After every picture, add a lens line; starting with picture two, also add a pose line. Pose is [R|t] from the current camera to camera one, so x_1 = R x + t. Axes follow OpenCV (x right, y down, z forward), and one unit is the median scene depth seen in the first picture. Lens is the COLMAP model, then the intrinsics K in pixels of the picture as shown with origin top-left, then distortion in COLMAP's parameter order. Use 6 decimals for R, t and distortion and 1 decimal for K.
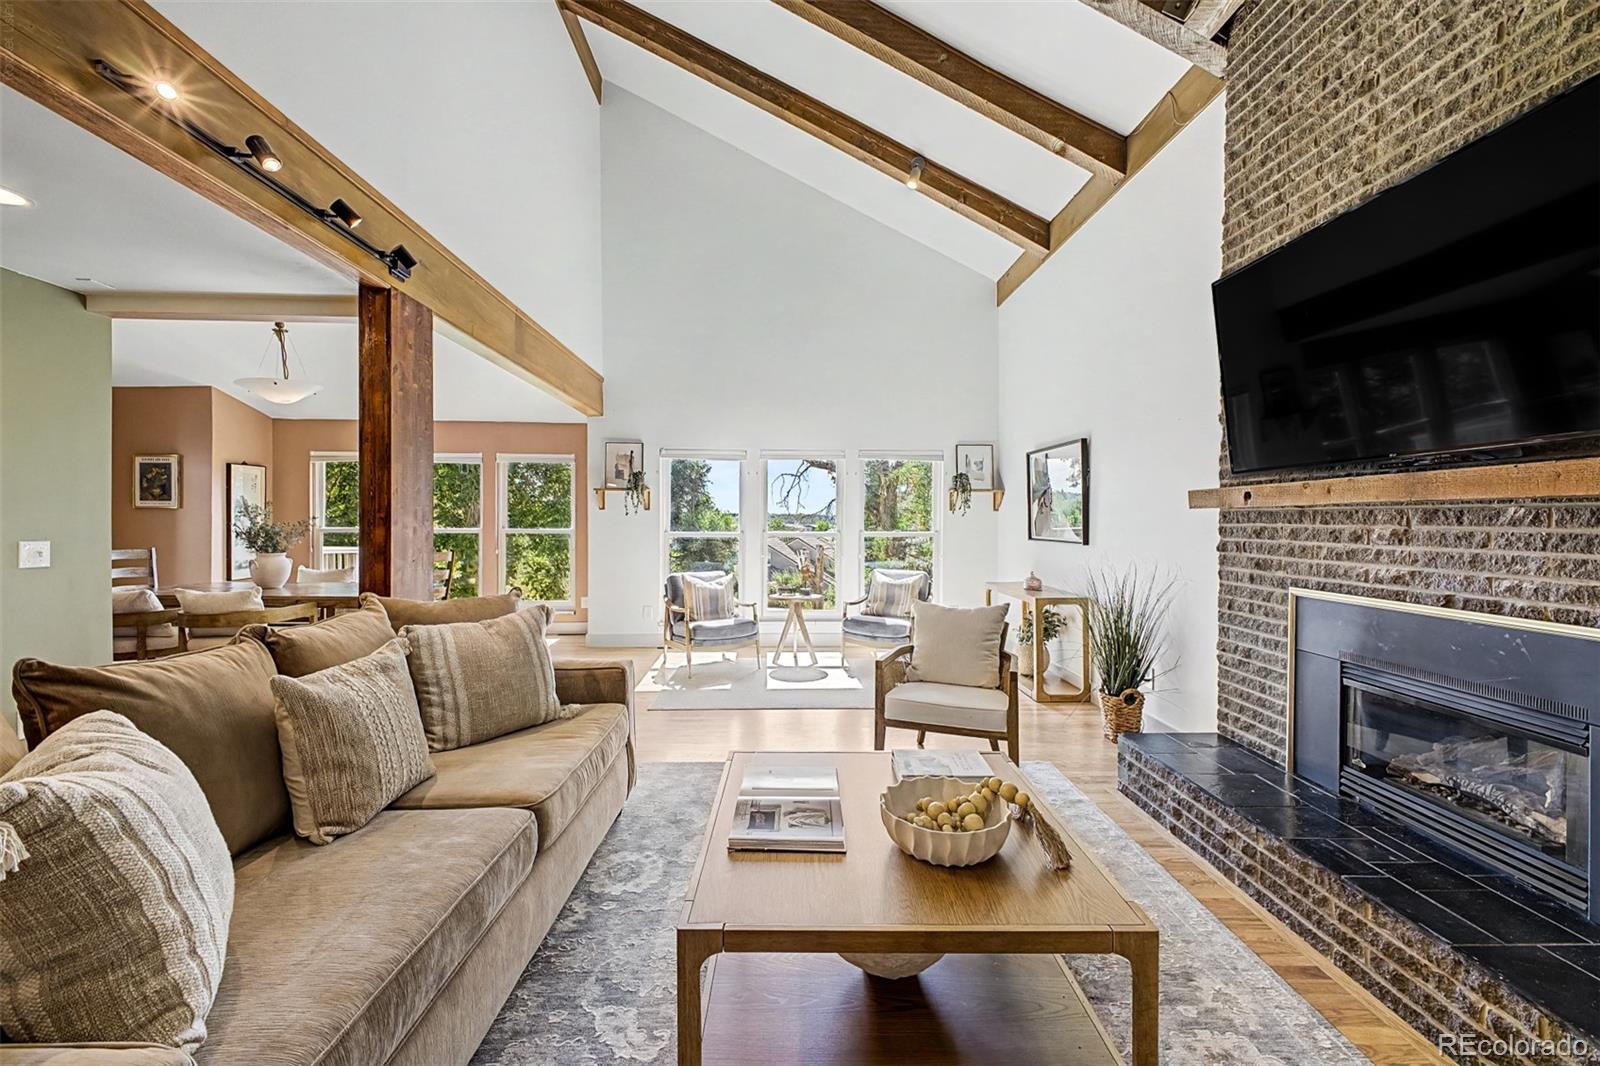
lens RADIAL K [[634.7, 0, 804.9], [0, 634.7, 525.7], [0, 0, 1]] dist [0.001393, -0.000567]
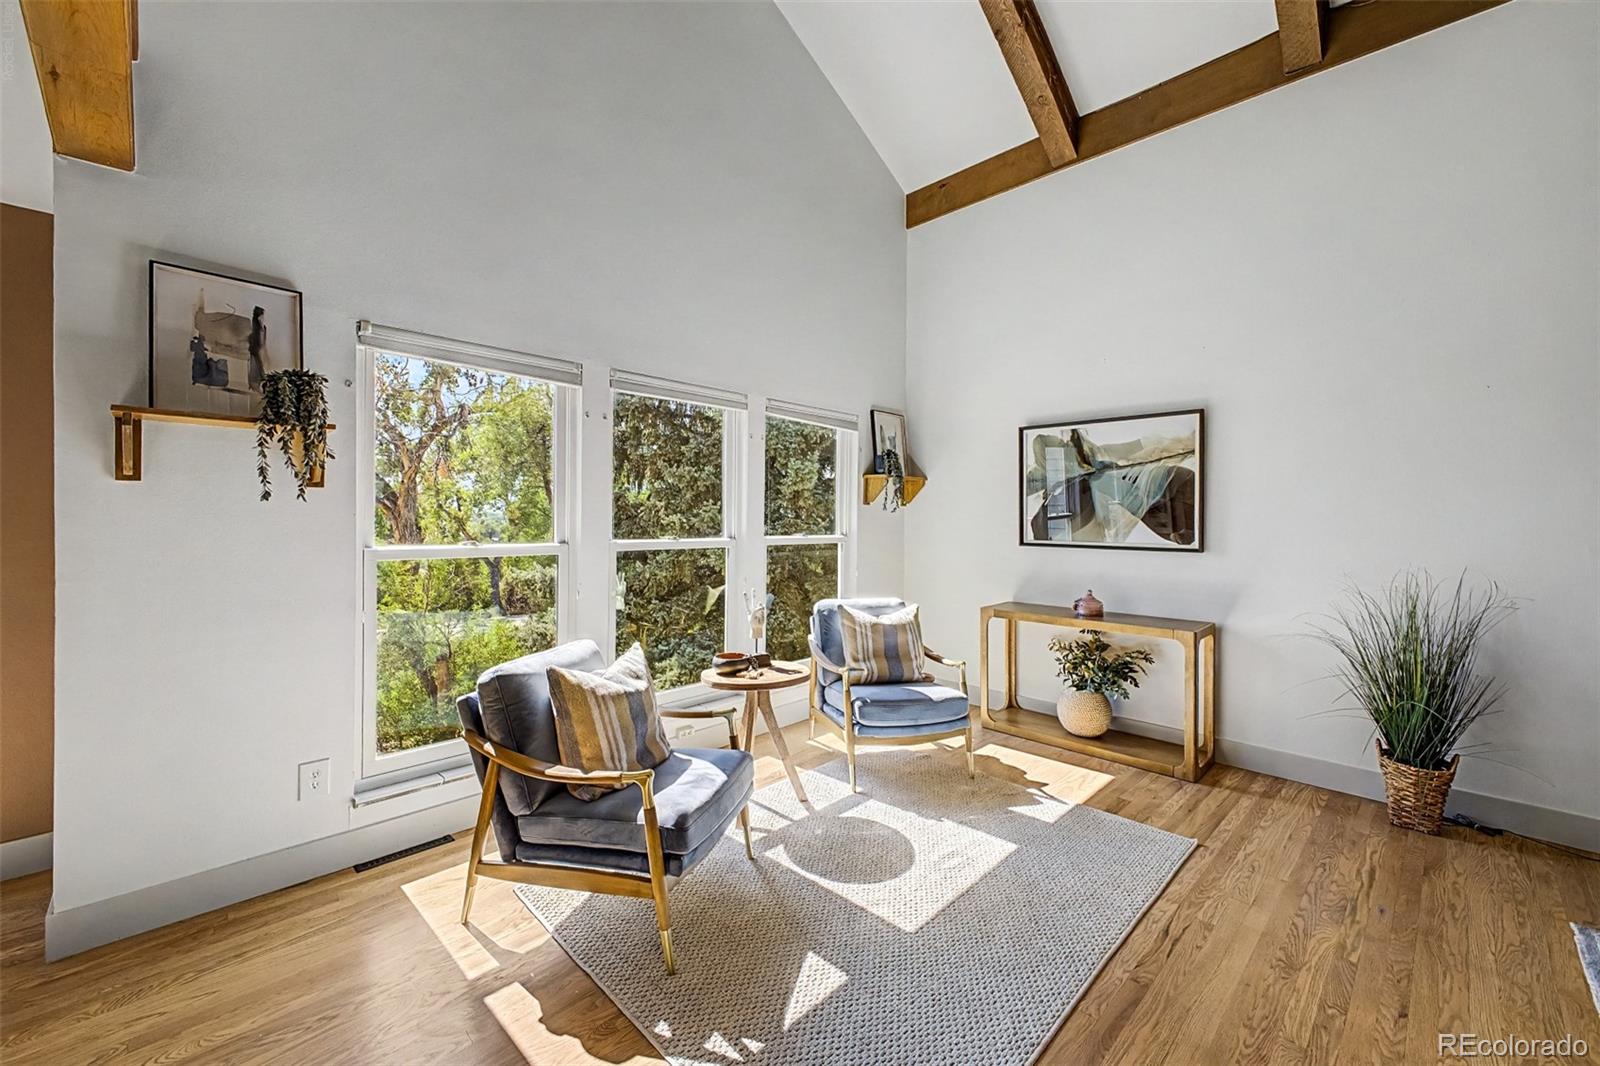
lens RADIAL K [[624.5, 0, 799.8], [0, 624.5, 524.2], [0, 0, 1]] dist [0.002167, 0.000027]
pose [[0.729002, -0.004394, 0.684497, -0.668855], [0.002014, 0.999989, 0.004275, -0.011213], [-0.684508, -0.001738, 0.729003, 1.298380]]
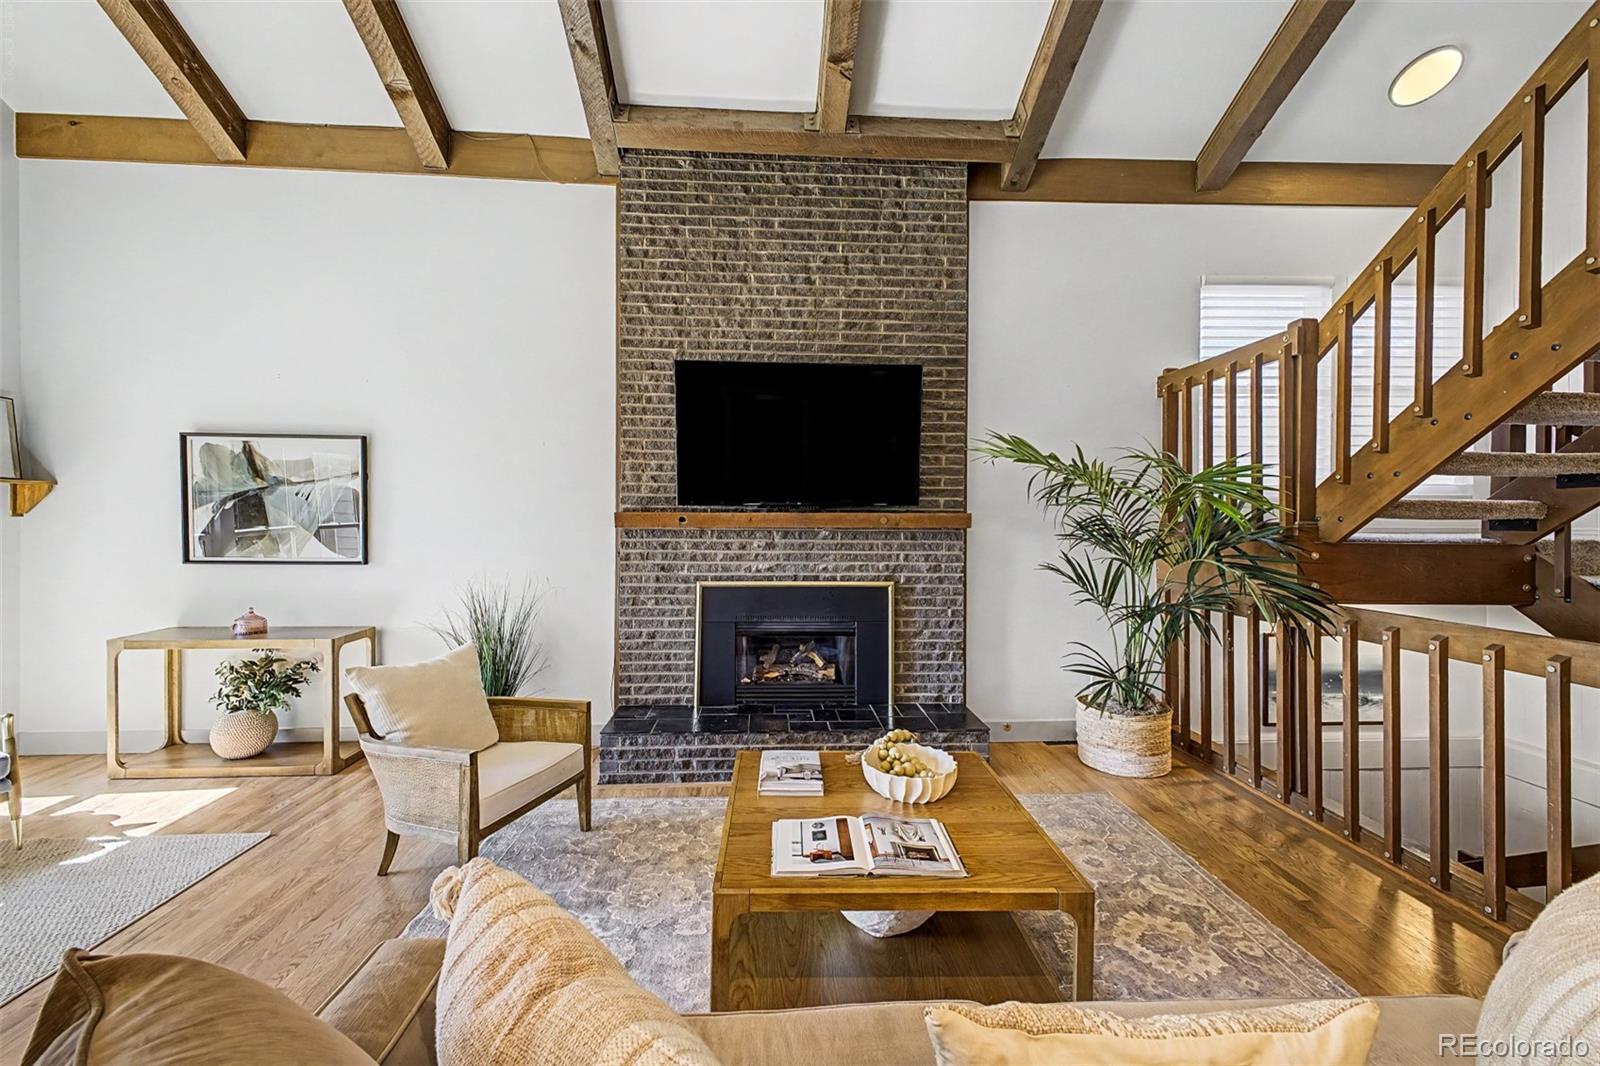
lens RADIAL K [[631.6, 0, 798.0], [0, 631.6, 518.7], [0, 0, 1]] dist [0.023903, -0.010762]
pose [[-0.017142, -0.006919, 0.999829, -0.665163], [0.002635, 0.999972, 0.006965, -0.055553], [-0.999850, 0.002754, -0.017123, 0.734725]]
